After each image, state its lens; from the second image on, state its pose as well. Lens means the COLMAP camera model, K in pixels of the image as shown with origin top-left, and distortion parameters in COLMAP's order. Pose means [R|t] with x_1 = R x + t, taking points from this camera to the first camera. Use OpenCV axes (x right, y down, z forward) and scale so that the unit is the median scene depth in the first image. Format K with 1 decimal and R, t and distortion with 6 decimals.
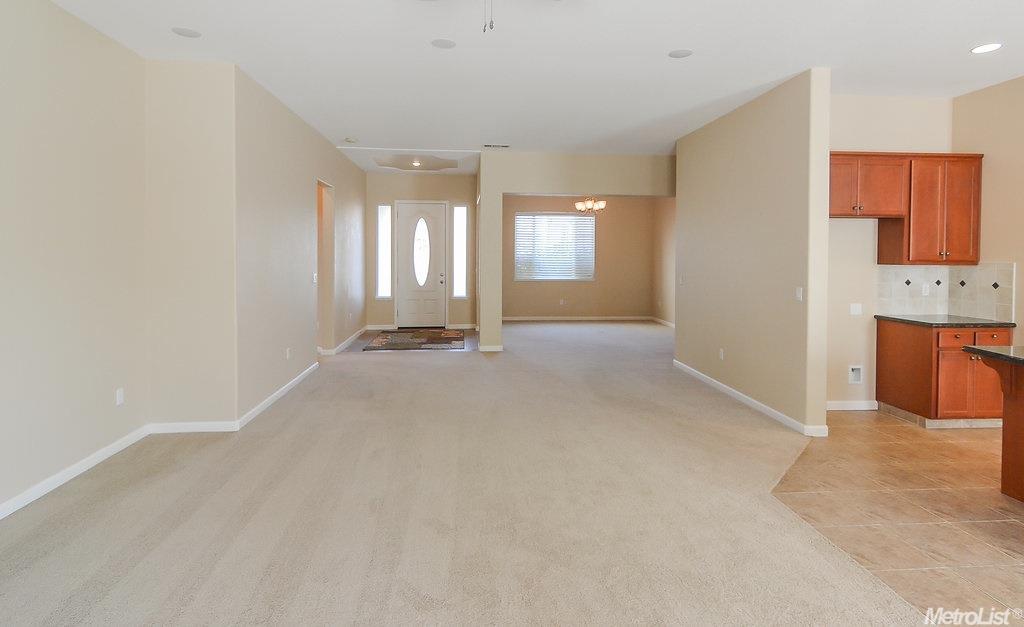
lens RADIAL K [[520.0, 0, 513.5], [0, 520.0, 267.8], [0, 0, 1]] dist [0.005302, 0.002930]
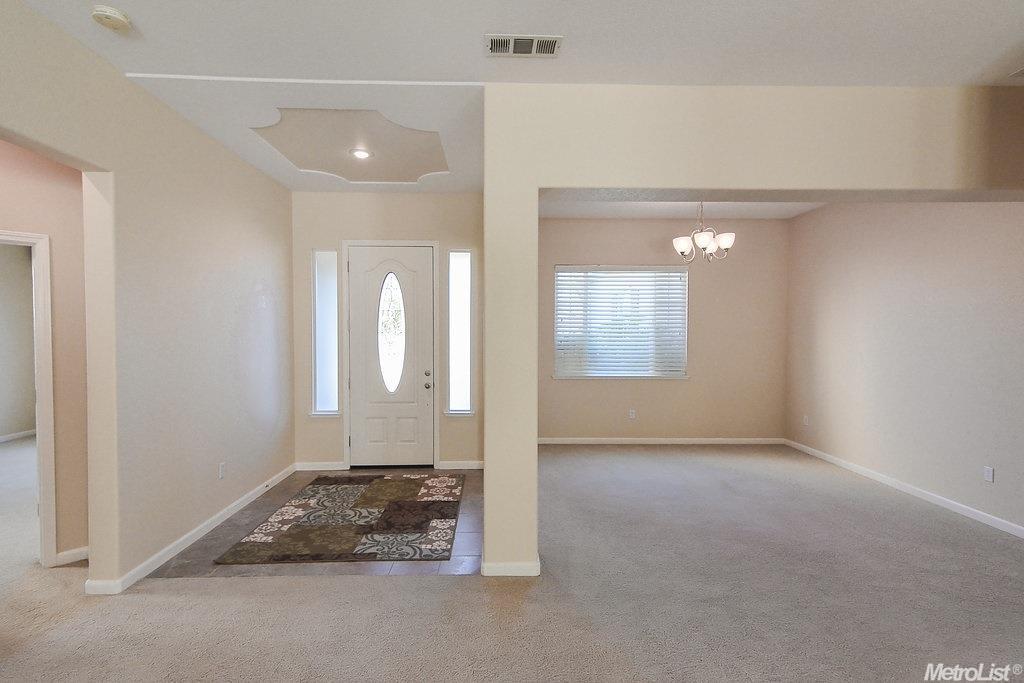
lens RADIAL K [[493.2, 0, 502.6], [0, 493.2, 341.6], [0, 0, 1]] dist [0.018932, -0.000024]
pose [[0.996811, 0.001825, -0.079784, -0.018788], [-0.001962, 0.999997, -0.001645, -0.025552], [0.079780, 0.001796, 0.996811, 0.610776]]
